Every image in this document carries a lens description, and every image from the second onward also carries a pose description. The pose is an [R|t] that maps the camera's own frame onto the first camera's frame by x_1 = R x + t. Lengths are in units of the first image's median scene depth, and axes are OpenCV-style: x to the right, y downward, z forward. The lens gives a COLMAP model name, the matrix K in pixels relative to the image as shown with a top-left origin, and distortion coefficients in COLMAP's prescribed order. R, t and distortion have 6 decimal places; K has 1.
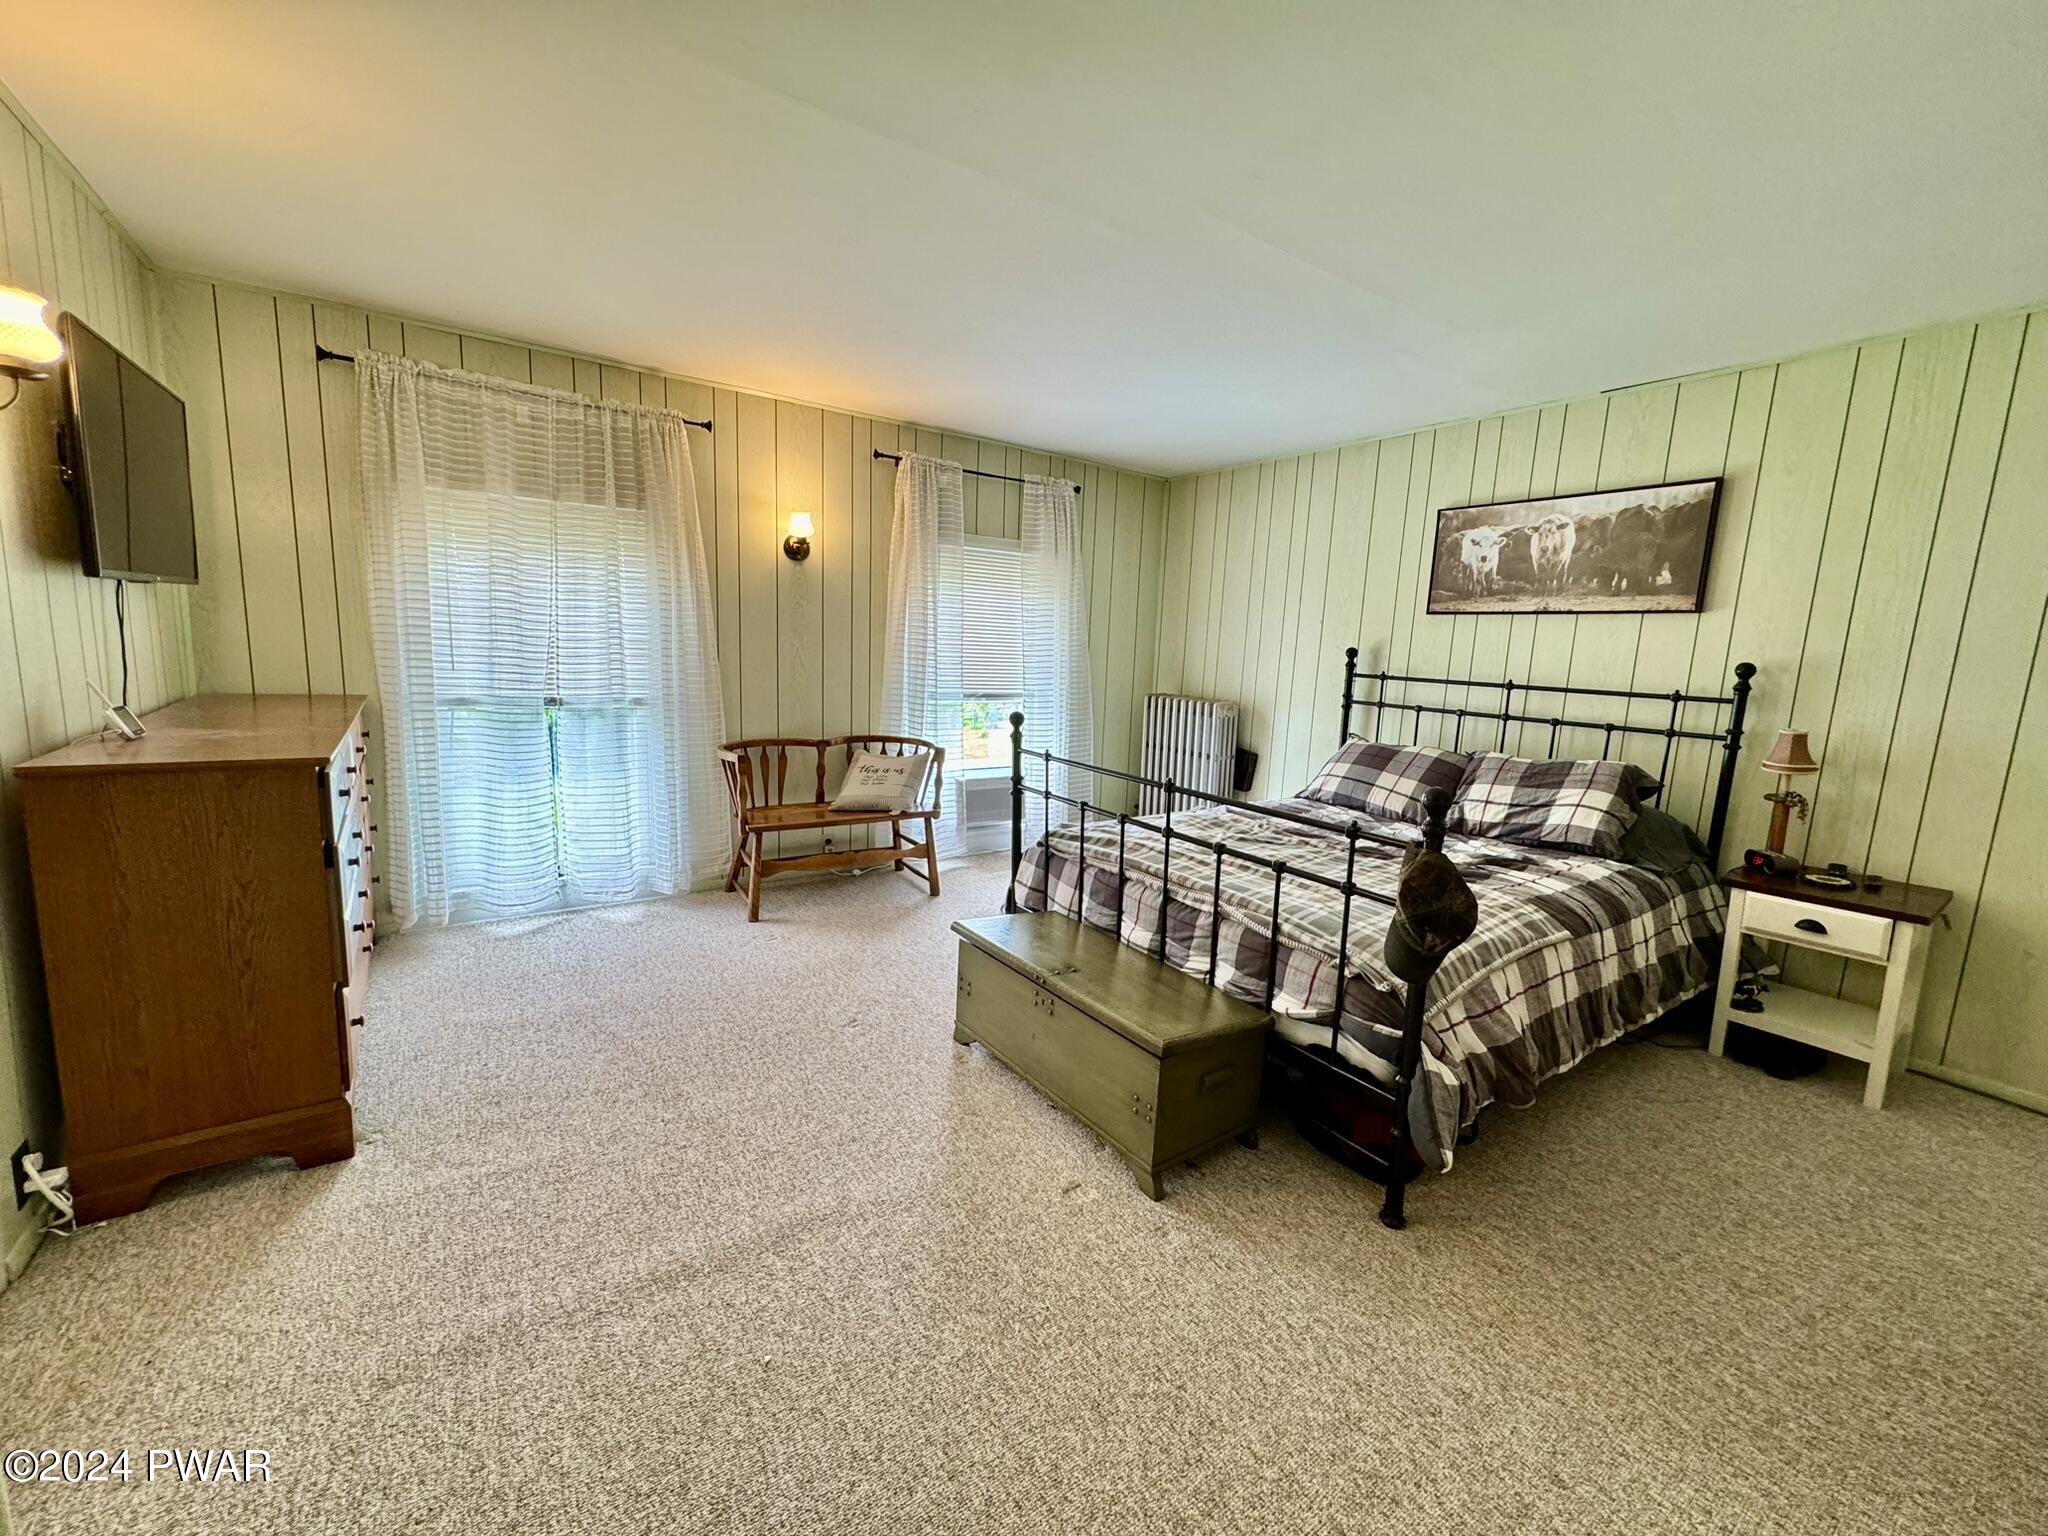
lens RADIAL K [[815.8, 0, 1021.1], [0, 815.8, 764.7], [0, 0, 1]] dist [-0.001545, -0.000051]
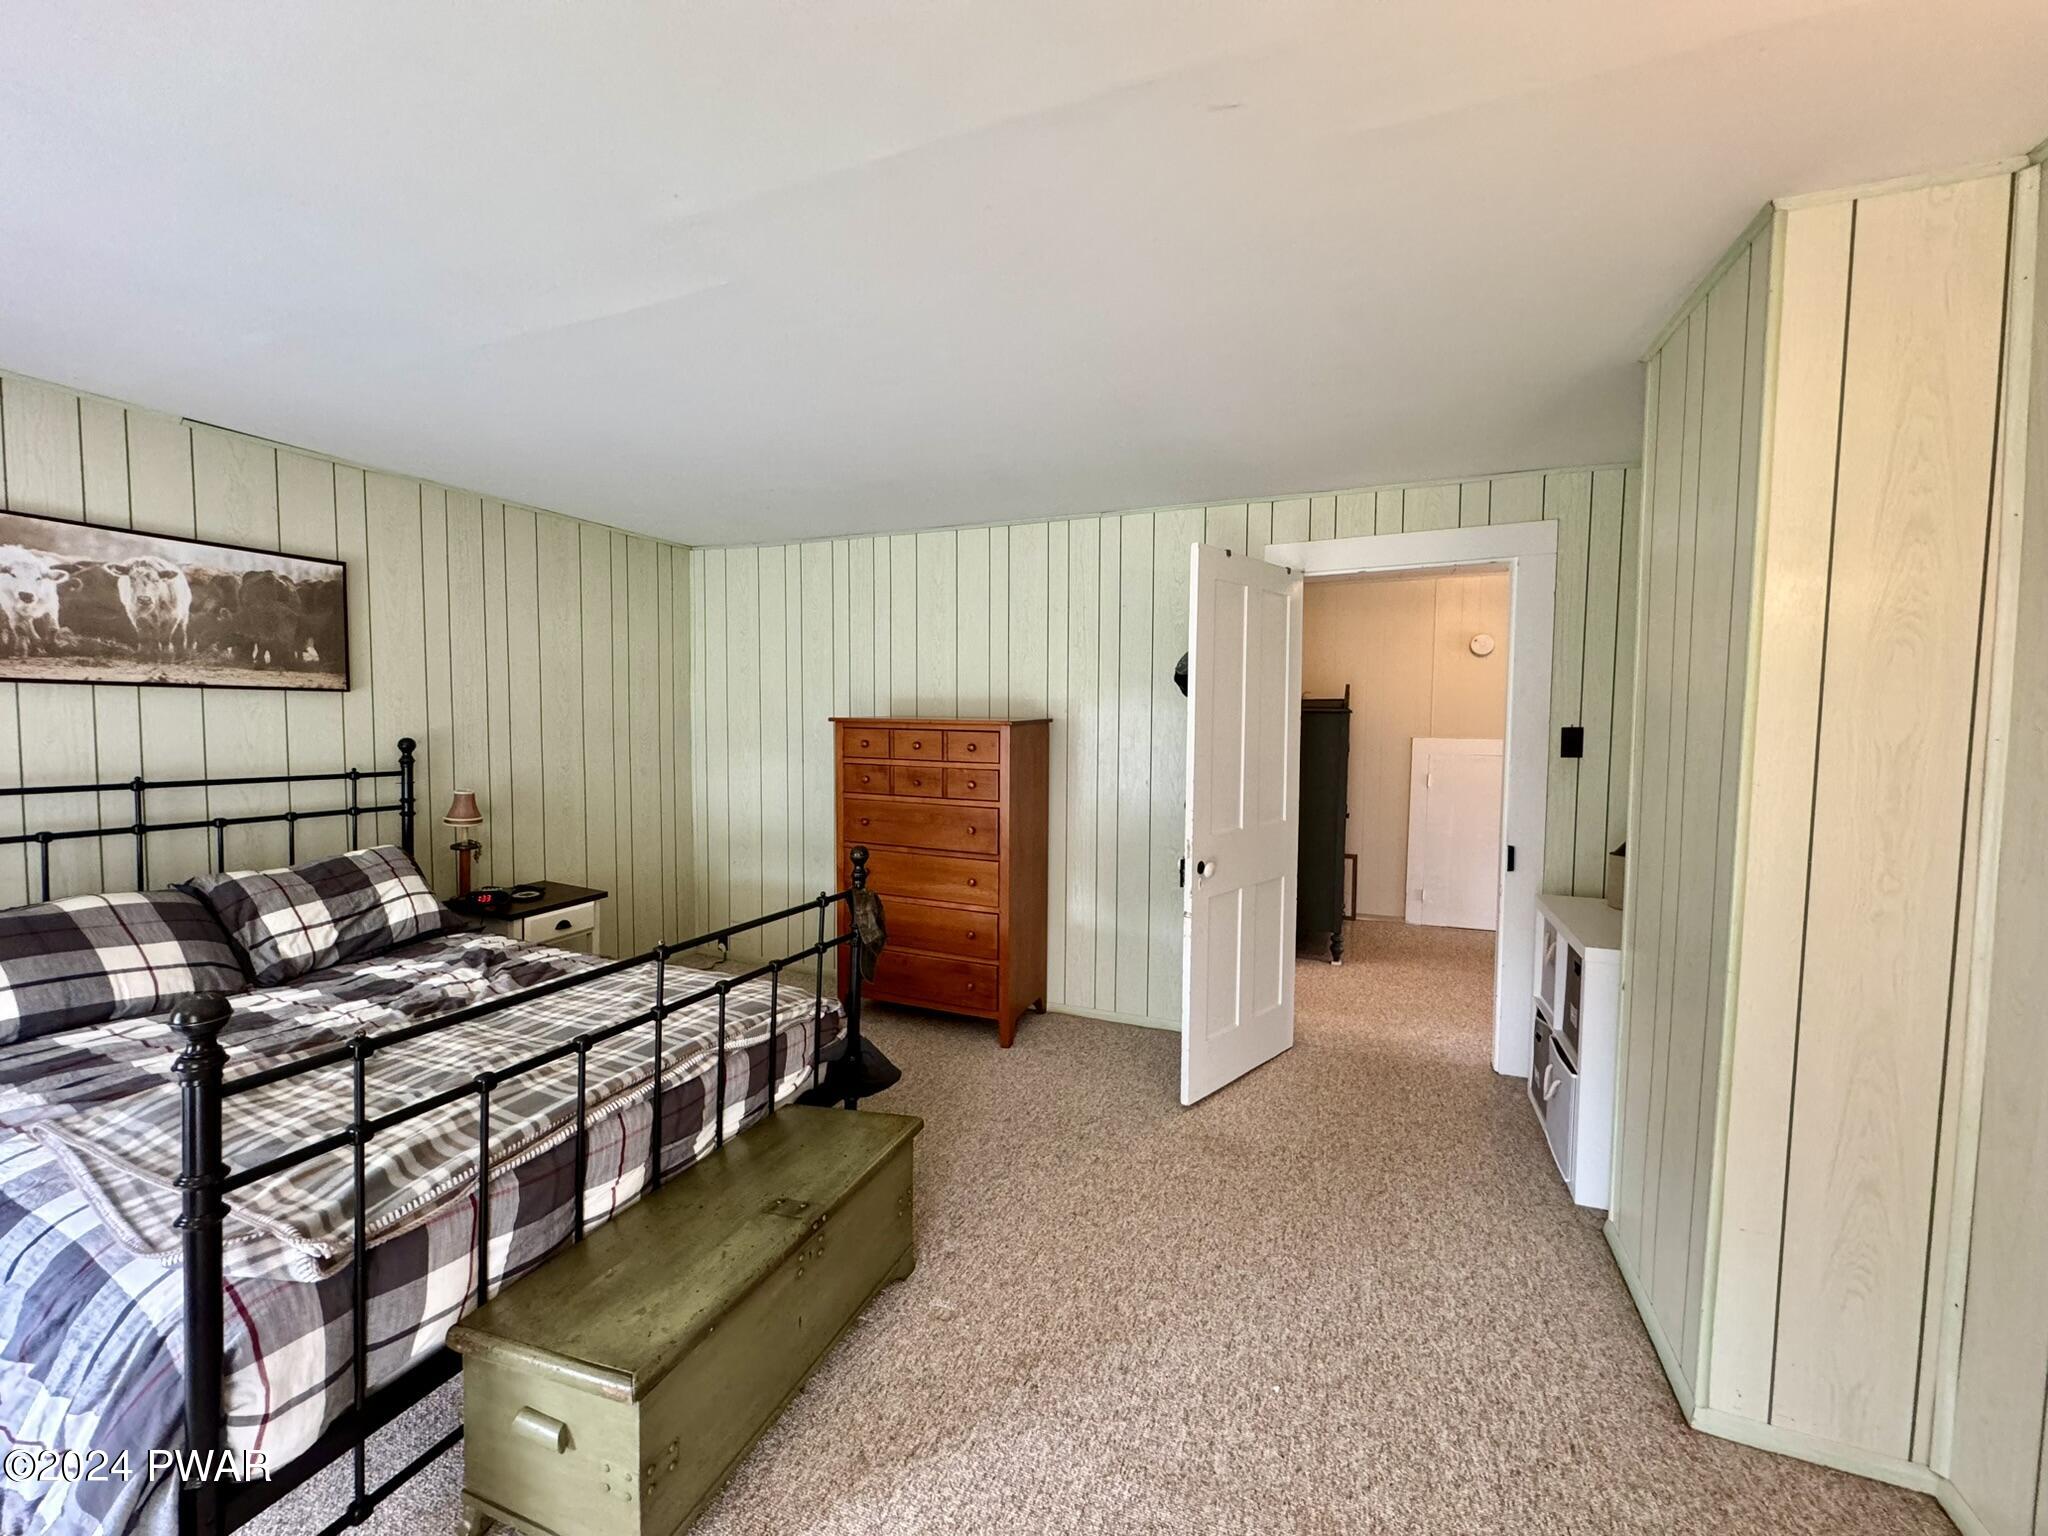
lens RADIAL K [[815.8, 0, 1021.1], [0, 815.8, 764.7], [0, 0, 1]] dist [-0.001545, -0.000051]
pose [[-0.547161, -0.089324, 0.832248, -0.469359], [0.094361, 0.981369, 0.167366, -0.182031], [-0.831692, 0.170108, -0.528538, 0.826131]]
